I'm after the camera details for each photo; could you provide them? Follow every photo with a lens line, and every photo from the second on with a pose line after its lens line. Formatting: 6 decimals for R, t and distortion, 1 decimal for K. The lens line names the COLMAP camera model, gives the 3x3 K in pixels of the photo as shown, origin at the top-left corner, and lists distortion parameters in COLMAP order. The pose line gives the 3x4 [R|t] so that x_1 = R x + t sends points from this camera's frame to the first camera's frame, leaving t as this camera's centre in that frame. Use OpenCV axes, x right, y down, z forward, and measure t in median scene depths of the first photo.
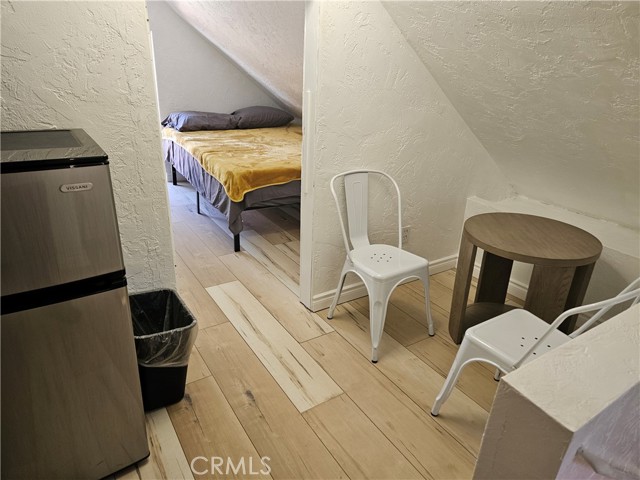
lens RADIAL K [[431.5, 0, 323.1], [0, 431.5, 242.3], [0, 0, 1]] dist [0.111806, -0.108202]
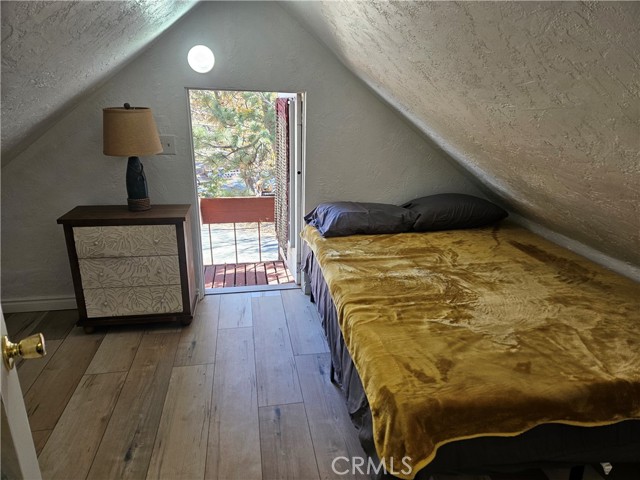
lens RADIAL K [[431.5, 0, 323.1], [0, 431.5, 242.3], [0, 0, 1]] dist [0.111806, -0.108202]
pose [[0.928103, 0.088210, -0.361723, -0.128415], [-0.124965, 0.988974, -0.079462, -0.262183], [0.350726, 0.118951, 0.928893, 0.545844]]
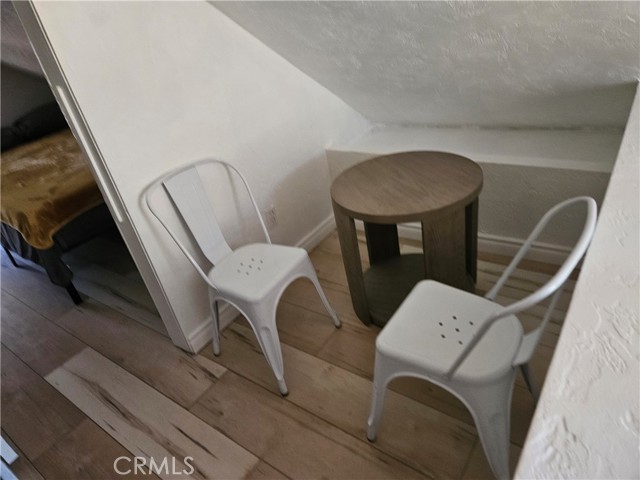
lens RADIAL K [[427.4, 0, 309.3], [0, 427.4, 242.5], [0, 0, 1]] dist [0.046755, -0.001002]
pose [[0.914882, -0.355891, 0.190611, 0.073609], [0.330952, 0.931525, 0.150774, -0.063764], [-0.231218, -0.074858, 0.970018, 0.163756]]
